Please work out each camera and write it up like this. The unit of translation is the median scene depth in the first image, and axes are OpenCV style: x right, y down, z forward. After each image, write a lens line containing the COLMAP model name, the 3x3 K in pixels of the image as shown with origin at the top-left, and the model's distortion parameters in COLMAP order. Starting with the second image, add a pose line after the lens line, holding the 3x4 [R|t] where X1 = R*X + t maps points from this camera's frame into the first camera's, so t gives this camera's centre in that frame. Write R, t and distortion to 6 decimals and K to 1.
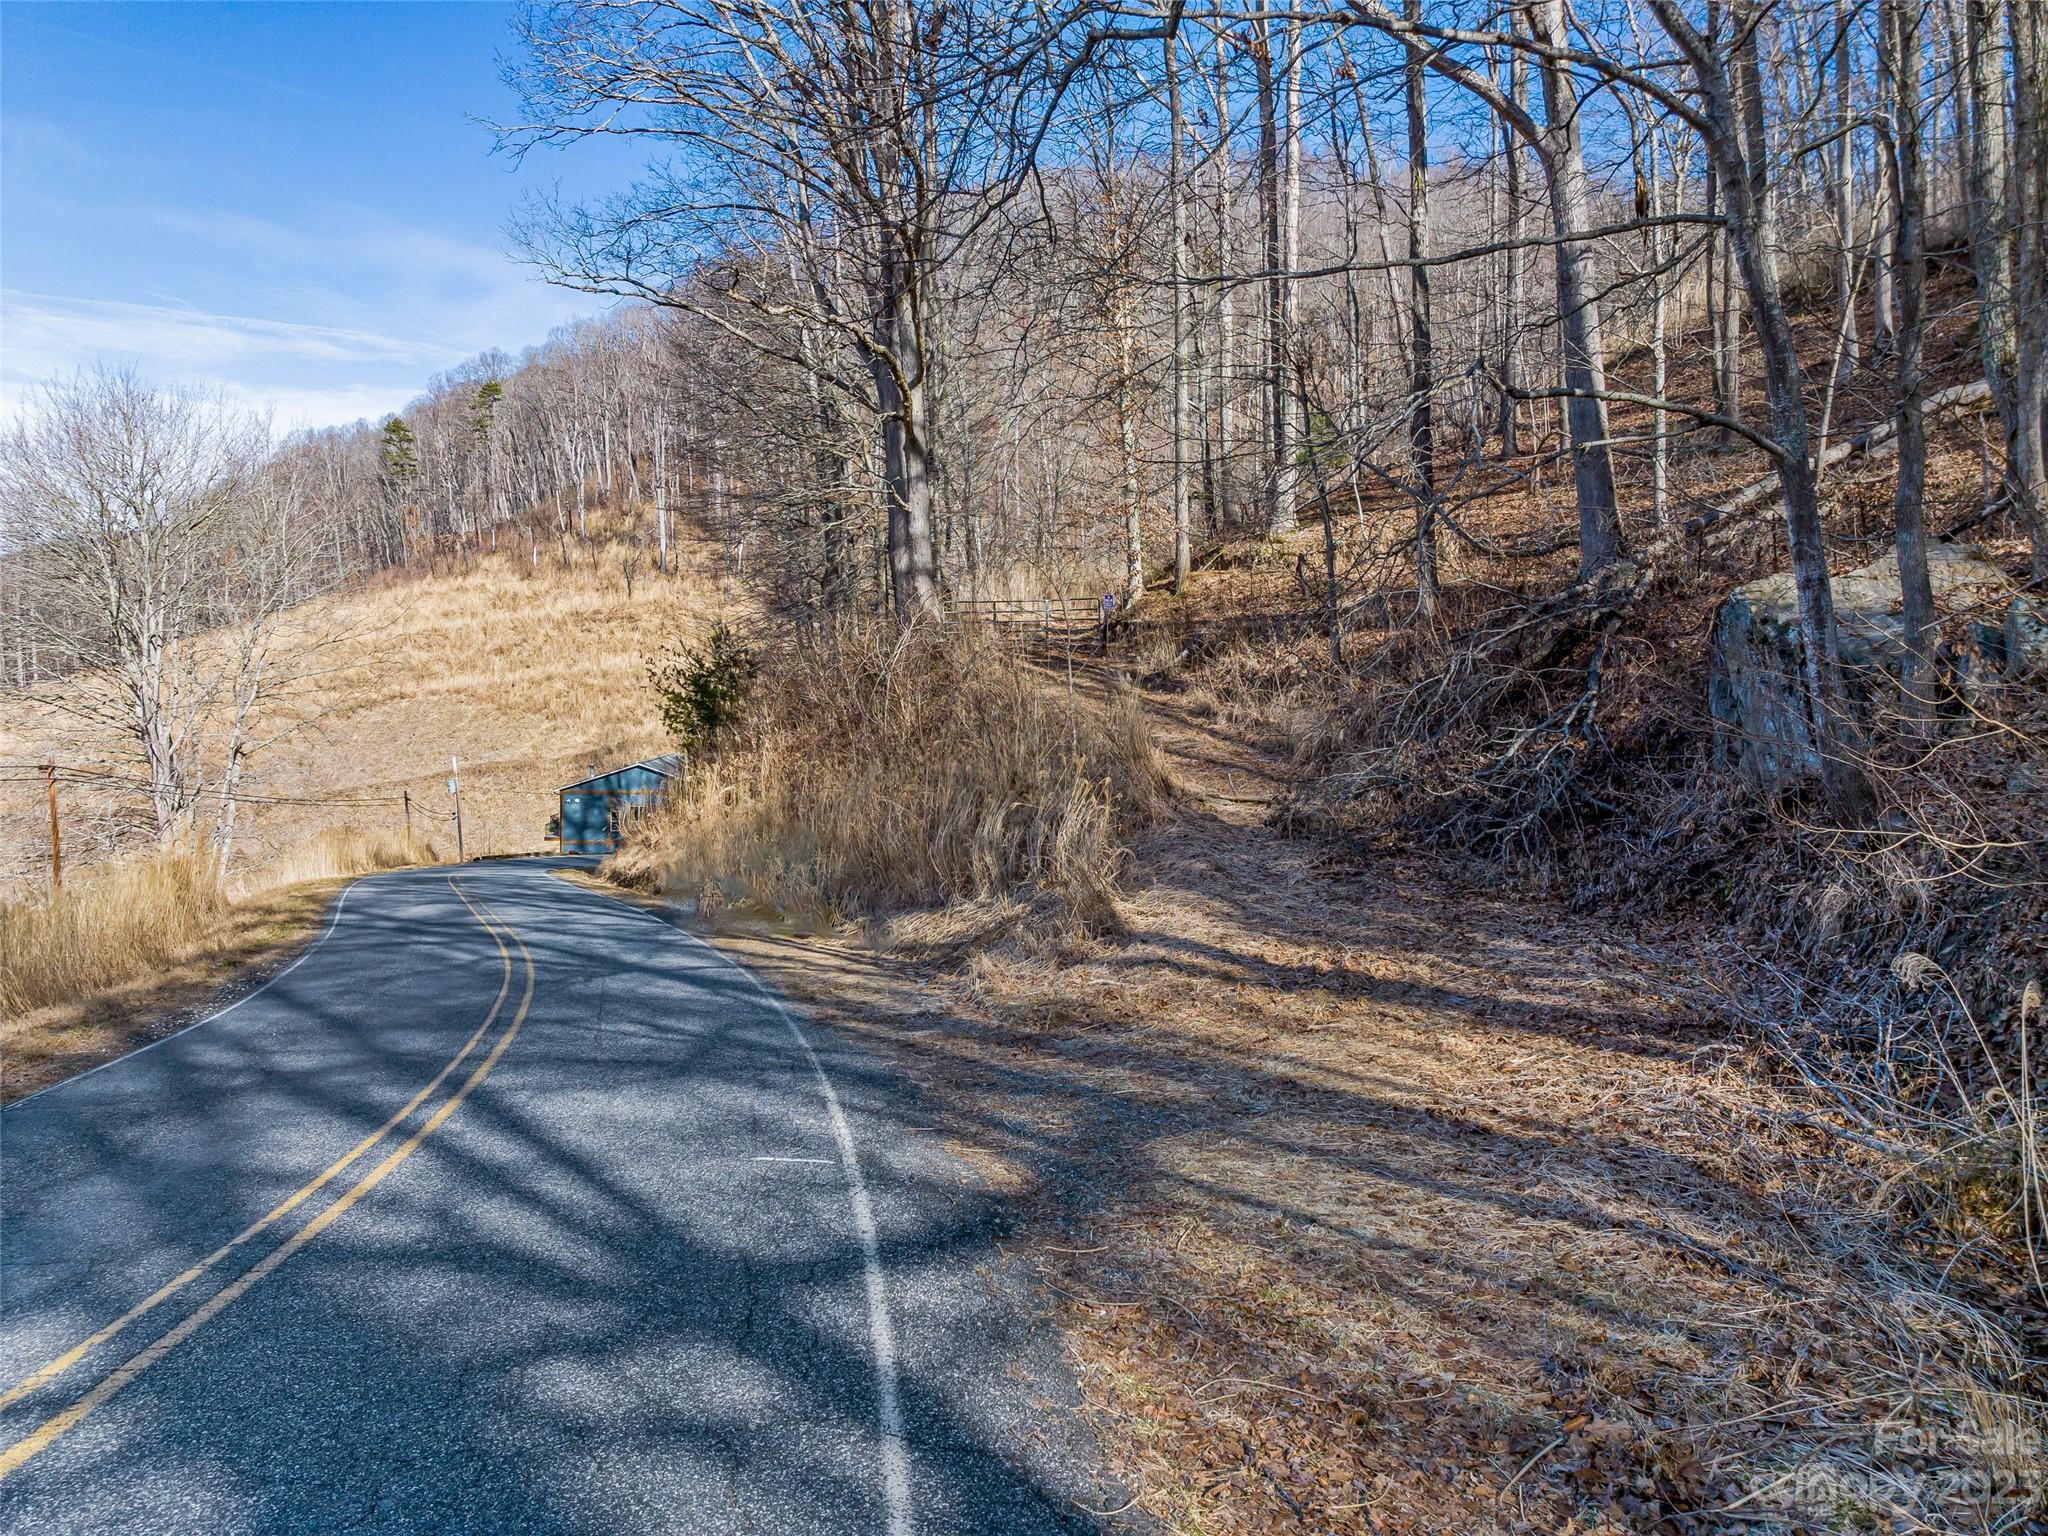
lens RADIAL K [[1446.4, 0, 1024.0], [0, 1446.4, 768.0], [0, 0, 1]] dist [-0.029981, -0.000702]
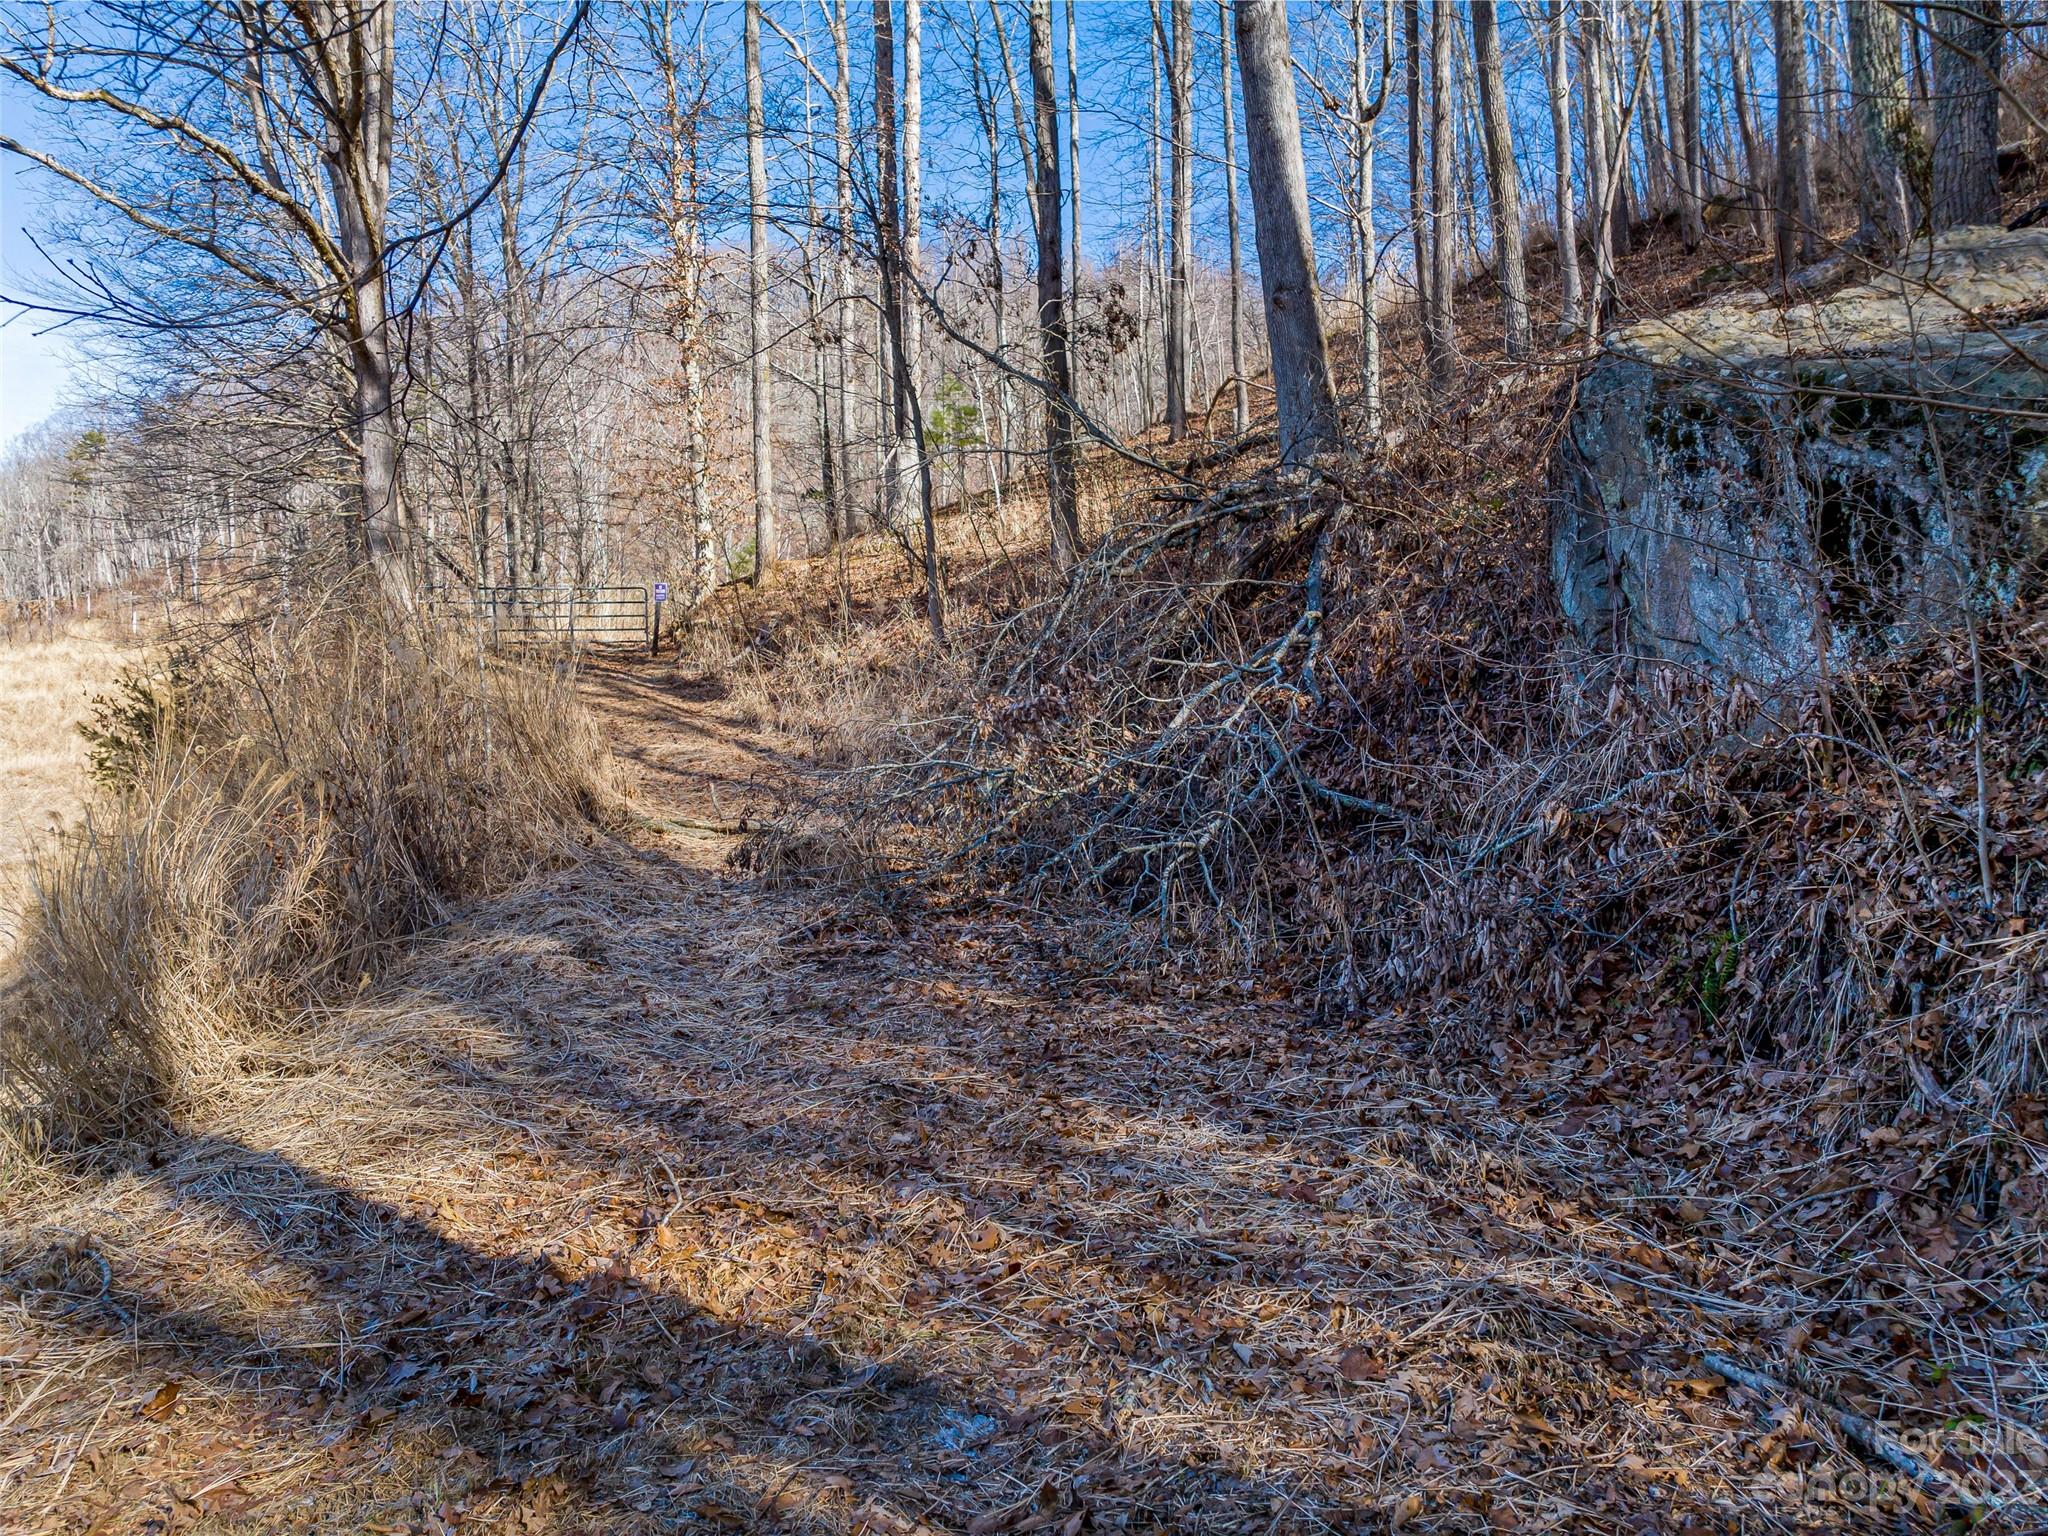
lens RADIAL K [[1446.4, 0, 1024.0], [0, 1446.4, 768.0], [0, 0, 1]] dist [-0.029981, -0.000702]
pose [[0.978173, -0.007907, 0.207643, 0.145250], [0.019963, 0.998230, -0.056029, 0.032421], [-0.206833, 0.058952, 0.976599, 0.415969]]
